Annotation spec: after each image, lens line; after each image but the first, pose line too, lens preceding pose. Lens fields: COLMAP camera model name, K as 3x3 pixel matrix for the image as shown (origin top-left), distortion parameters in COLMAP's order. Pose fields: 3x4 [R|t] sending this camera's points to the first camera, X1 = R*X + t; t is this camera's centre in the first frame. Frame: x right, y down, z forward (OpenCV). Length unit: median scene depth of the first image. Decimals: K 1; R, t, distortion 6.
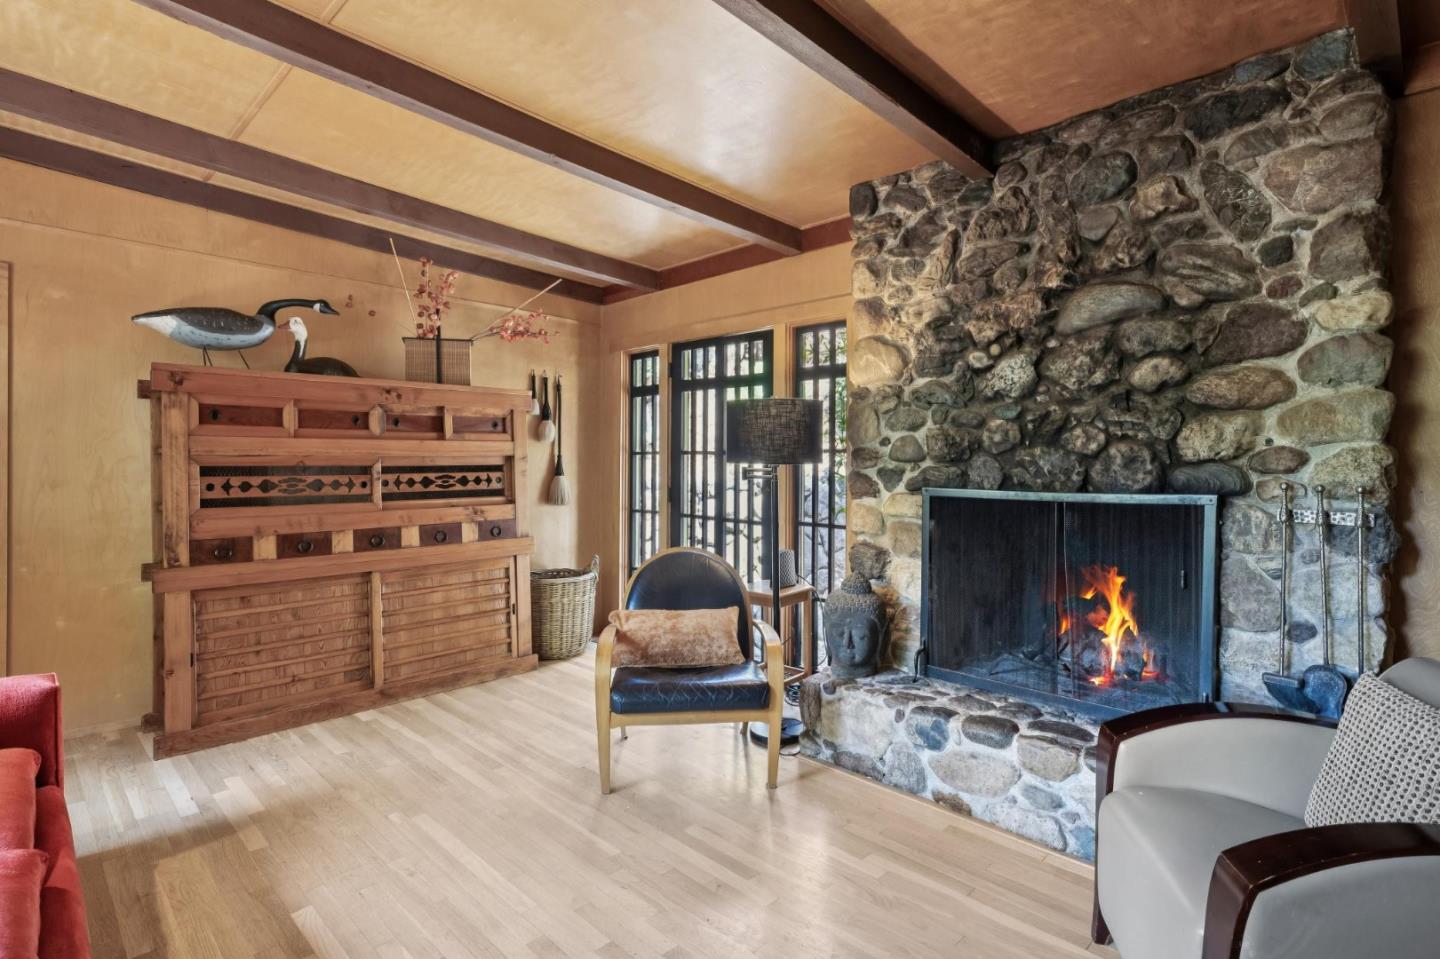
lens RADIAL K [[727.3, 0, 718.9], [0, 727.3, 465.5], [0, 0, 1]] dist [0.000125, 0.000065]
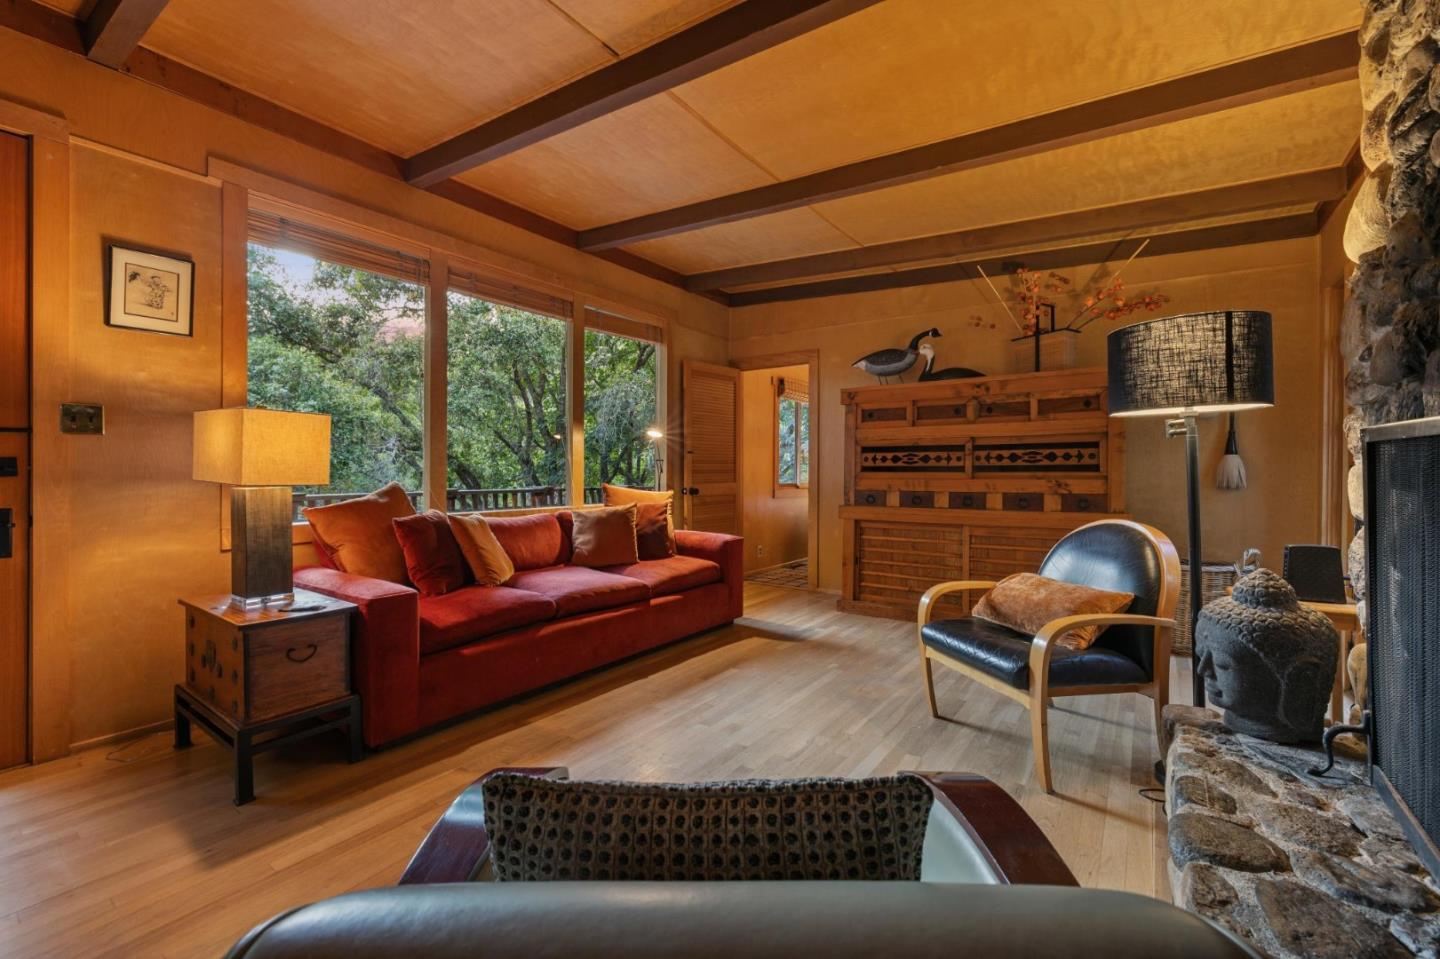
lens RADIAL K [[631.6, 0, 723.1], [0, 631.6, 472.8], [0, 0, 1]] dist [0.019765, 0.000378]
pose [[0.165394, 0.003183, -0.986222, 0.593325], [-0.004176, 0.999988, 0.002528, 0.051352], [0.986219, 0.003700, 0.165405, 0.387994]]
